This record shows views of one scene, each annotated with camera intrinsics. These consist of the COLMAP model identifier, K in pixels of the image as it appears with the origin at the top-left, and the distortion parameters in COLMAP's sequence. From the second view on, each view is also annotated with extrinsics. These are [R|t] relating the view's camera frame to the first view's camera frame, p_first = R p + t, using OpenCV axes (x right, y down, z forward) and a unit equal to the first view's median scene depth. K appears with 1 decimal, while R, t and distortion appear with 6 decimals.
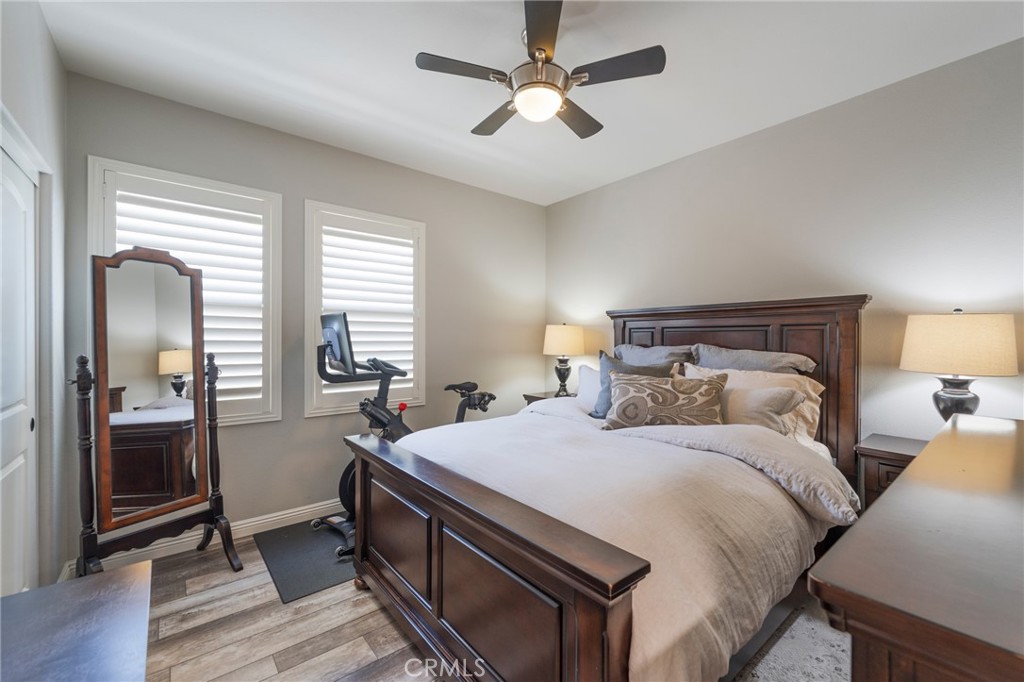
lens RADIAL K [[406.8, 0, 515.8], [0, 406.8, 361.6], [0, 0, 1]] dist [0.000555, 0.000117]
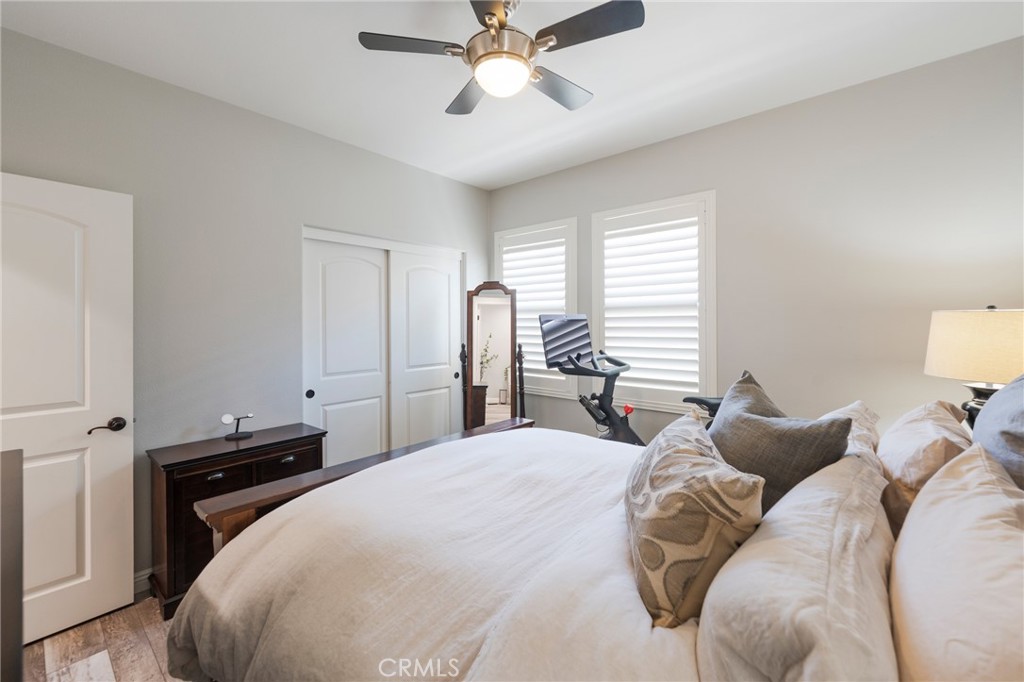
lens RADIAL K [[417.9, 0, 513.1], [0, 417.9, 338.8], [0, 0, 1]] dist [-0.002888, -0.000332]
pose [[0.165995, 0.030642, -0.985650, 0.743830], [-0.050872, 0.998452, 0.022472, -0.069599], [0.984814, 0.046412, 0.167297, 0.703326]]
